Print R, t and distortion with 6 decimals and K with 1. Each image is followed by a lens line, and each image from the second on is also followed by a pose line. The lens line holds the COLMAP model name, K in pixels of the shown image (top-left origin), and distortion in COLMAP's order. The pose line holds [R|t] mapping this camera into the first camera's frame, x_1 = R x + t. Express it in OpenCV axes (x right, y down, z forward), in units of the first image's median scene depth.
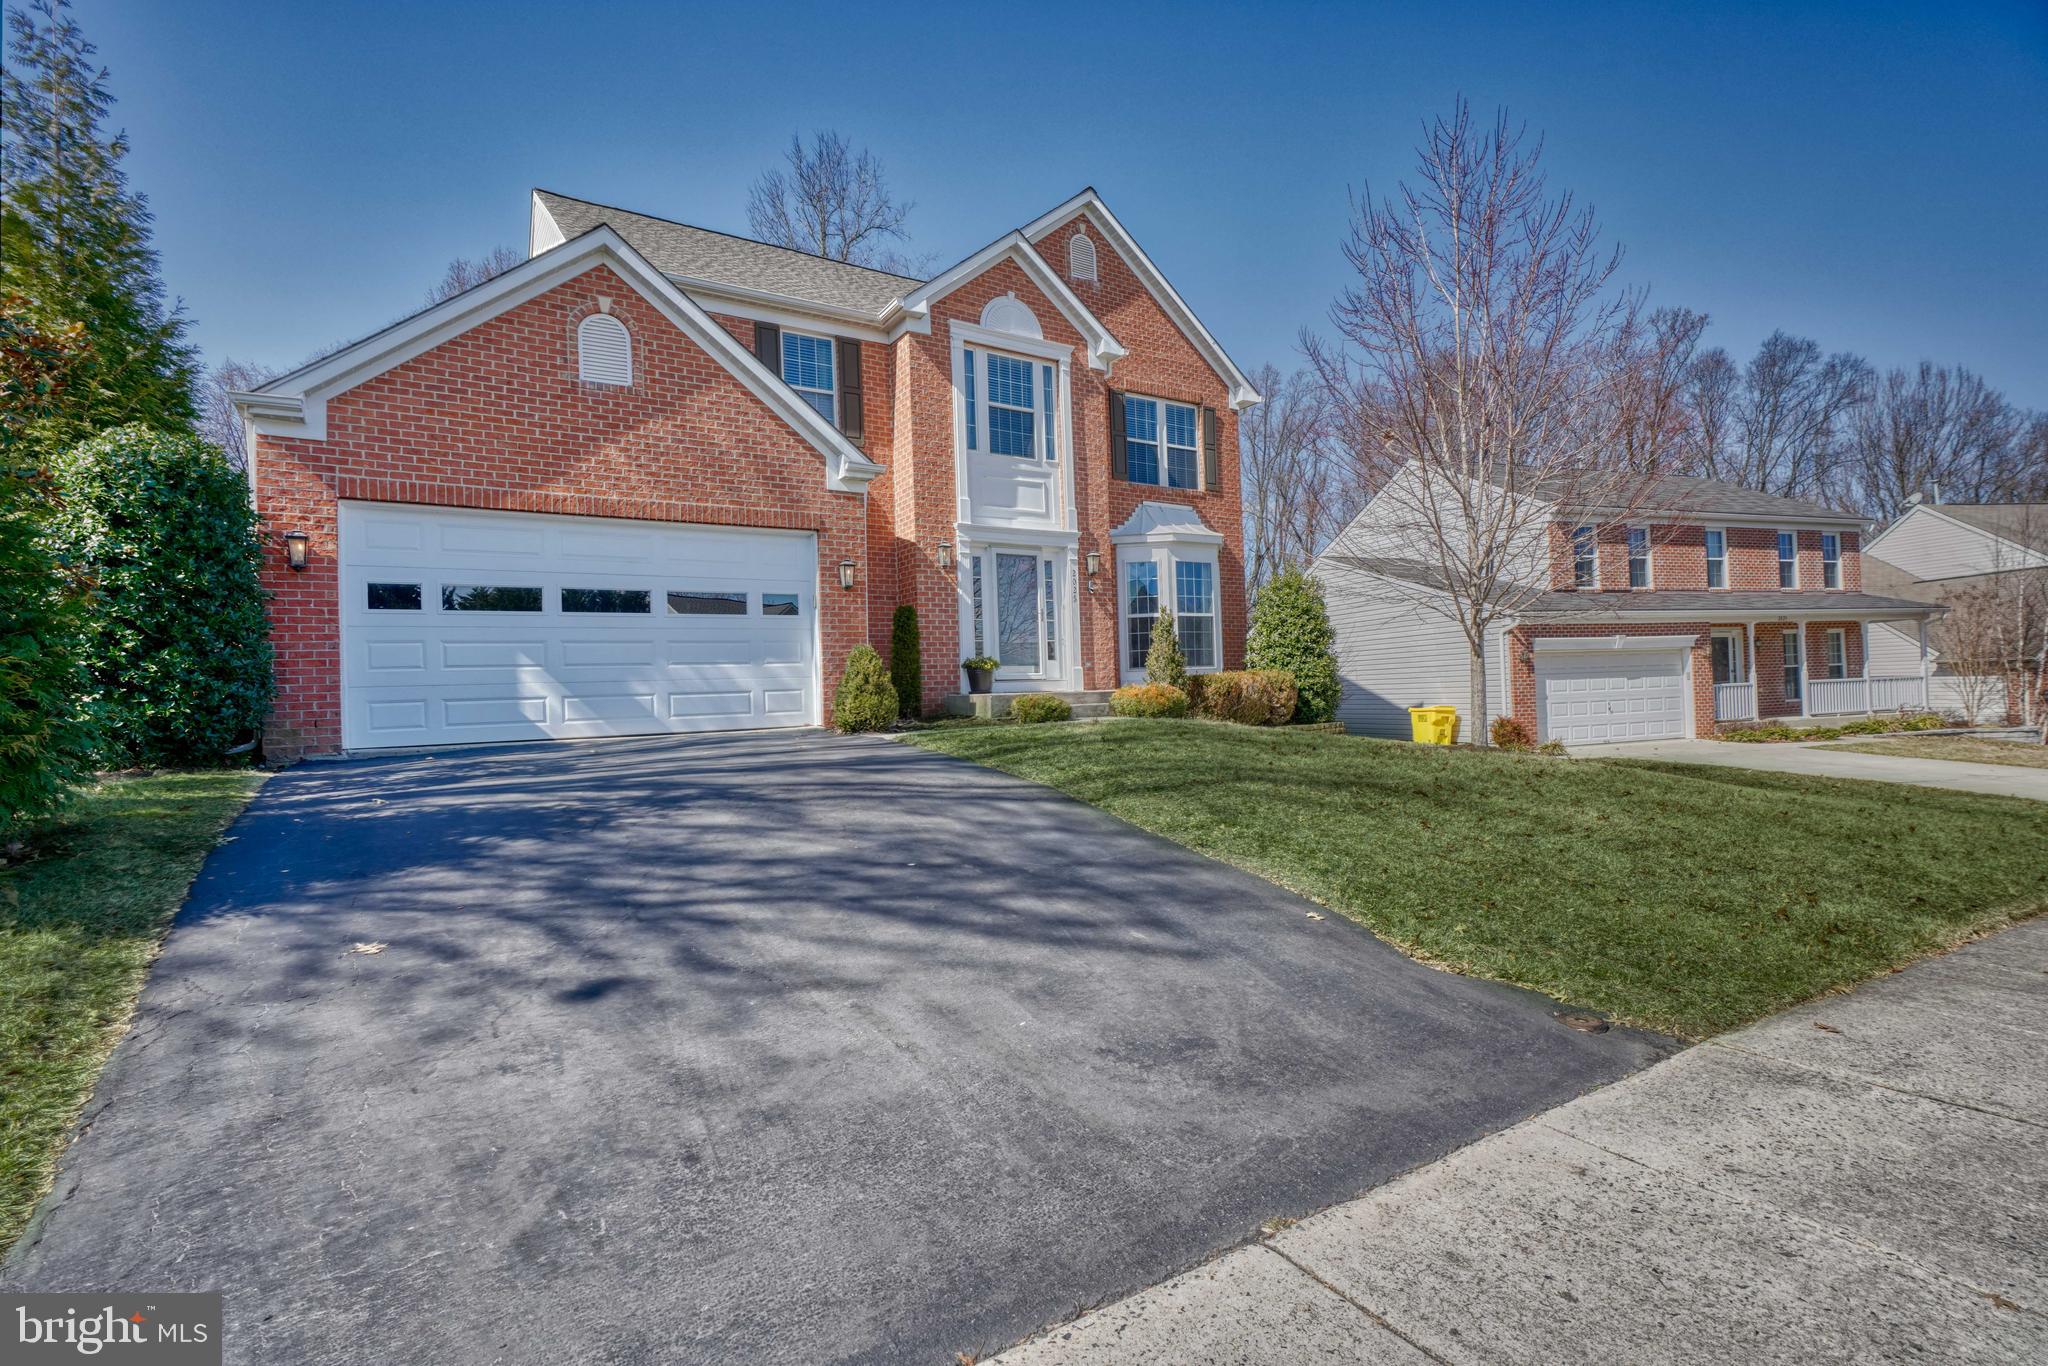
lens RADIAL K [[937.9, 0, 1025.5], [0, 937.9, 670.6], [0, 0, 1]] dist [-0.004897, 0.000182]
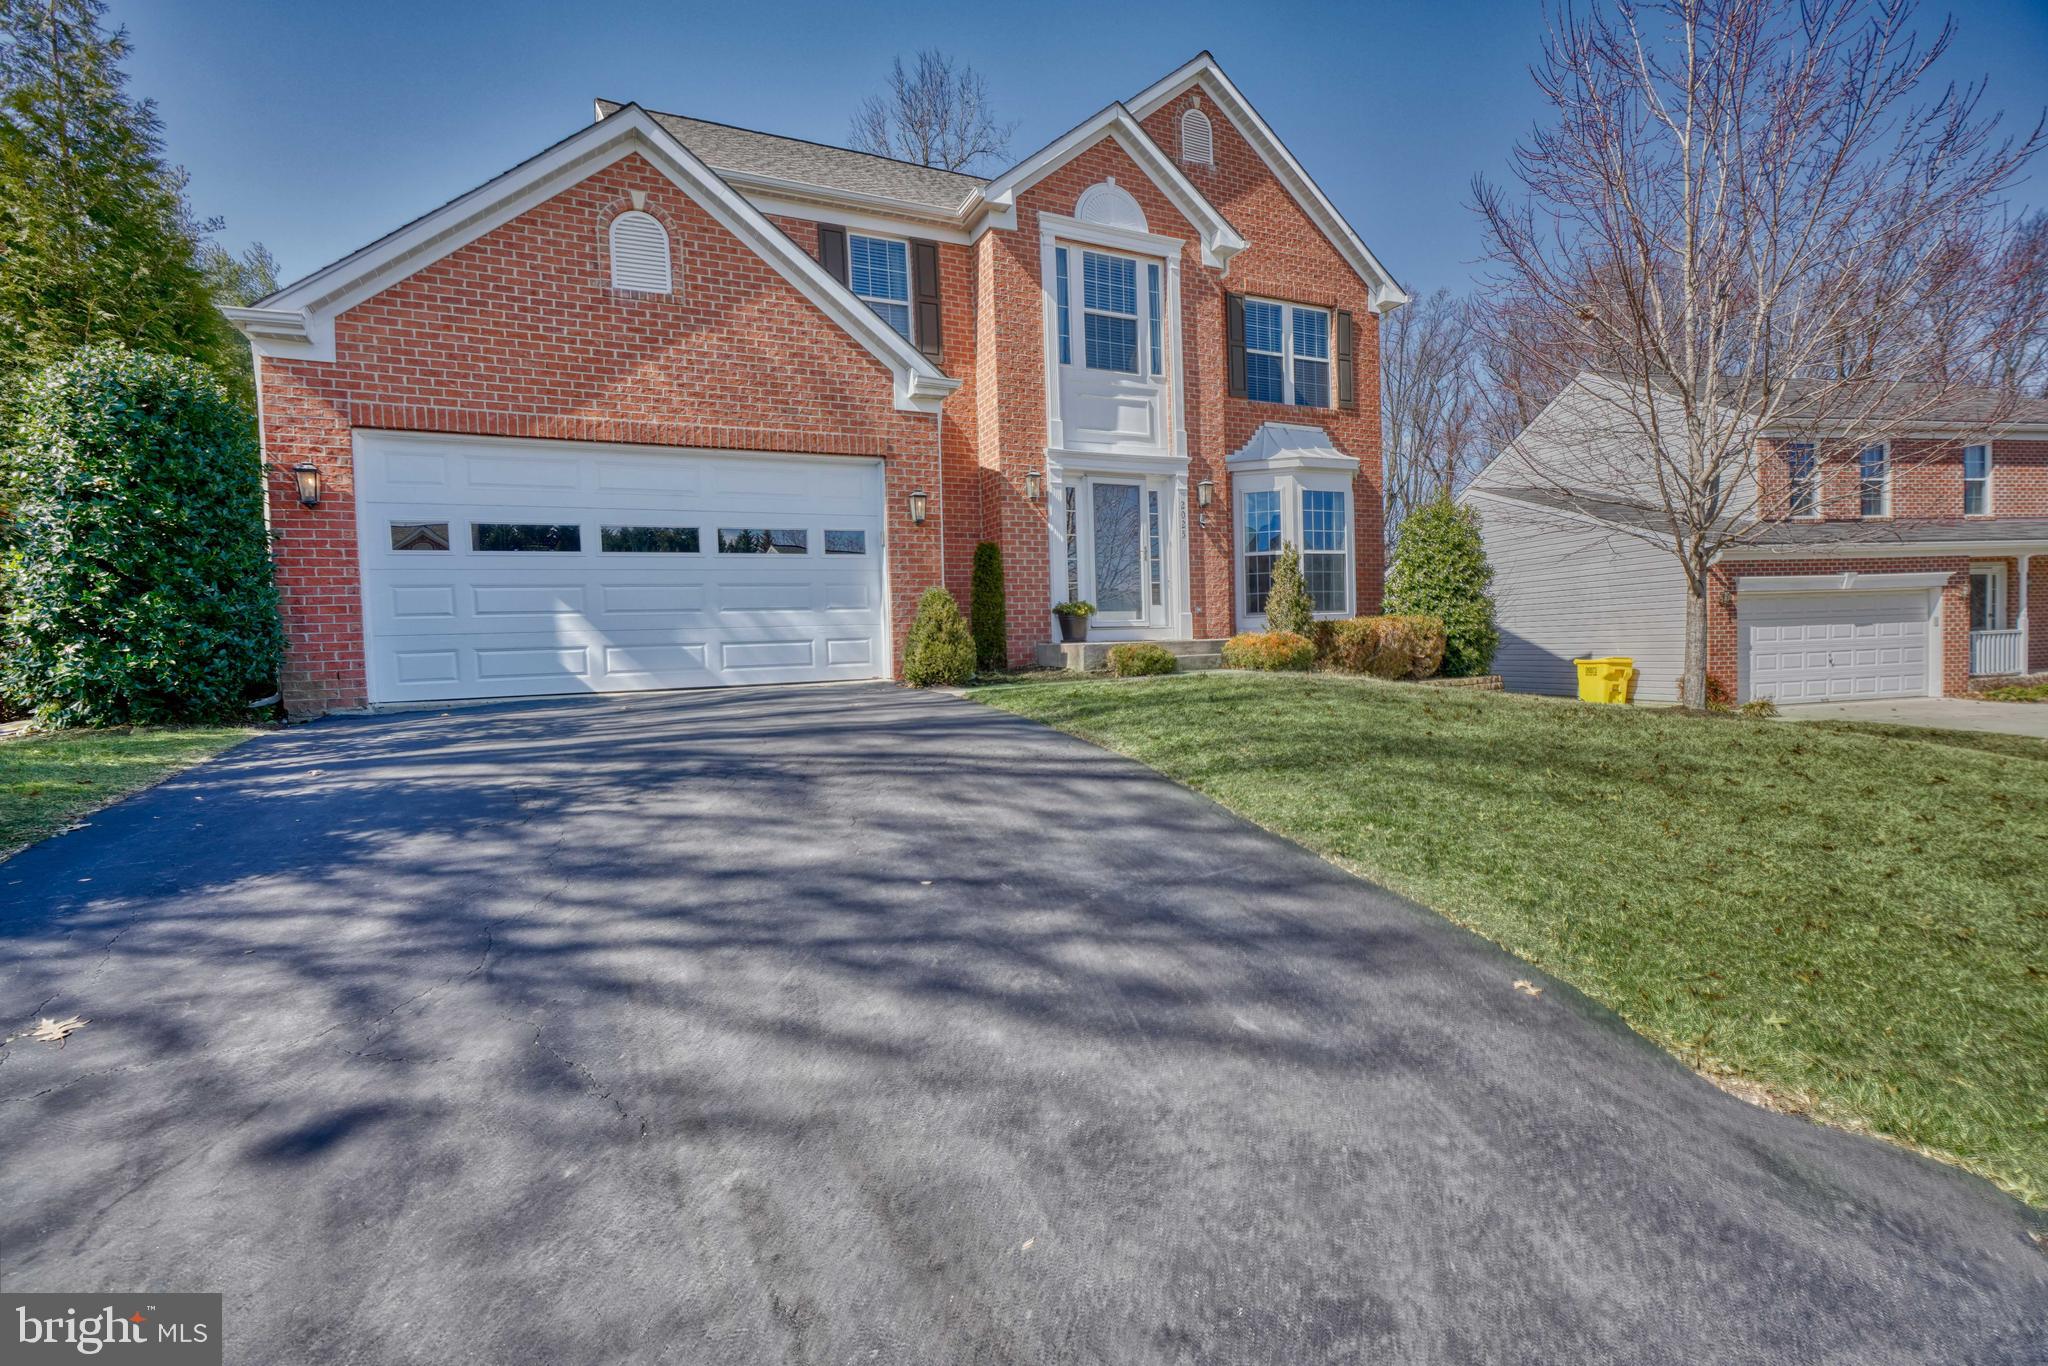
lens RADIAL K [[921.6, 0, 1016.8], [0, 921.6, 676.7], [0, 0, 1]] dist [-0.004724, -0.000291]
pose [[0.990886, 0.005489, -0.134590, 0.019626], [0.002929, 0.998055, 0.062270, 0.002860], [0.134670, -0.062096, 0.988943, 0.153627]]
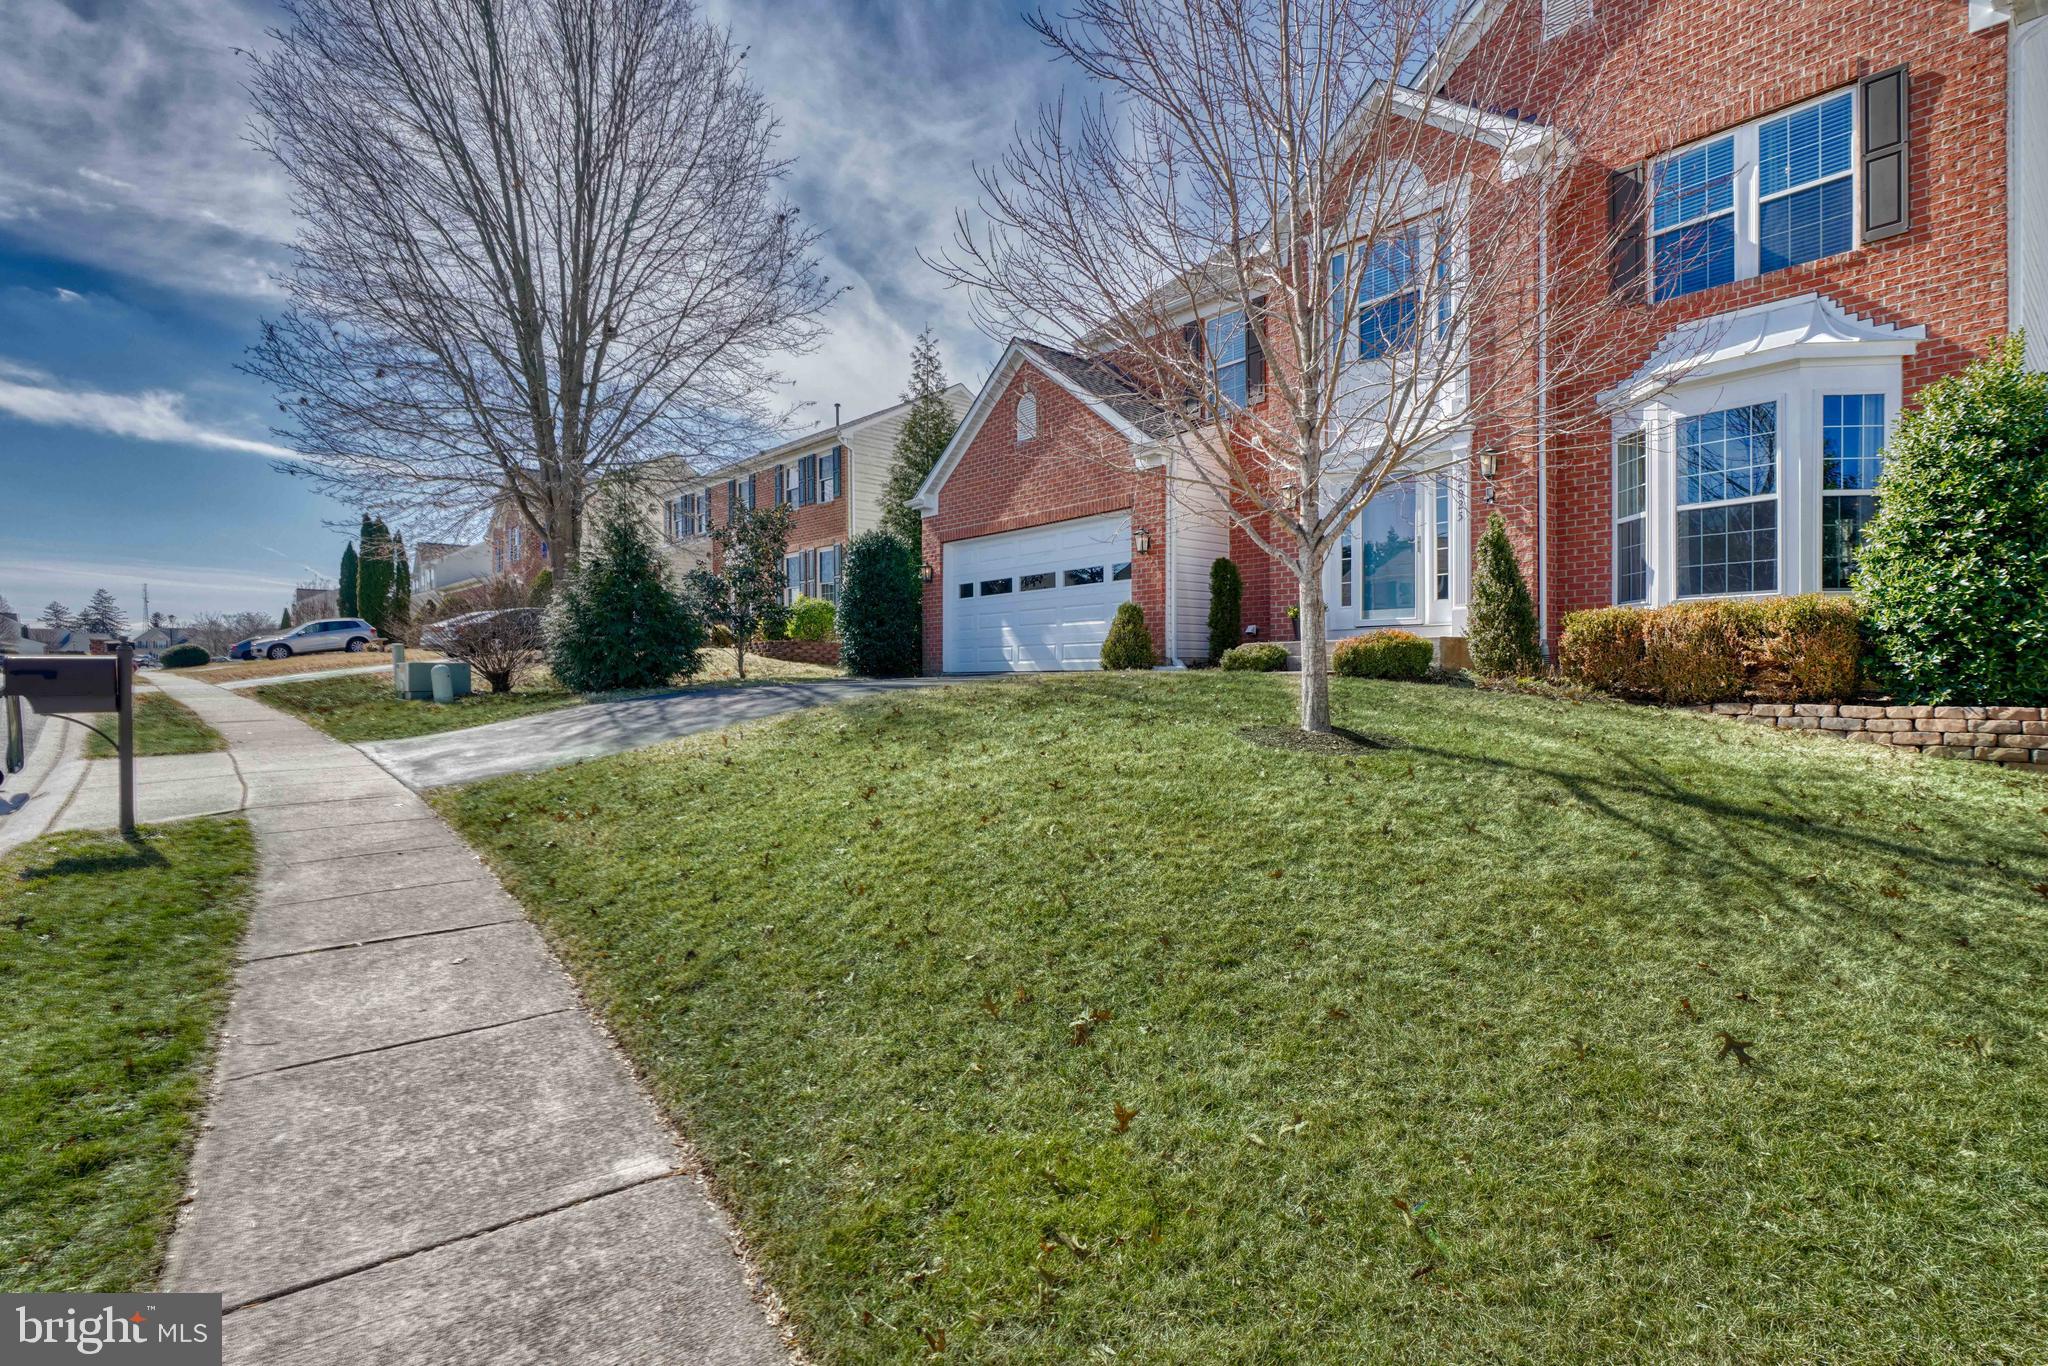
lens RADIAL K [[935.4, 0, 1021.8], [0, 935.4, 674.8], [0, 0, 1]] dist [-0.000212, 0.000131]
pose [[0.136906, 0.035111, -0.989962, 0.988014], [0.027701, 0.998845, 0.039257, 0.015098], [0.990197, -0.032797, 0.135776, 0.712853]]
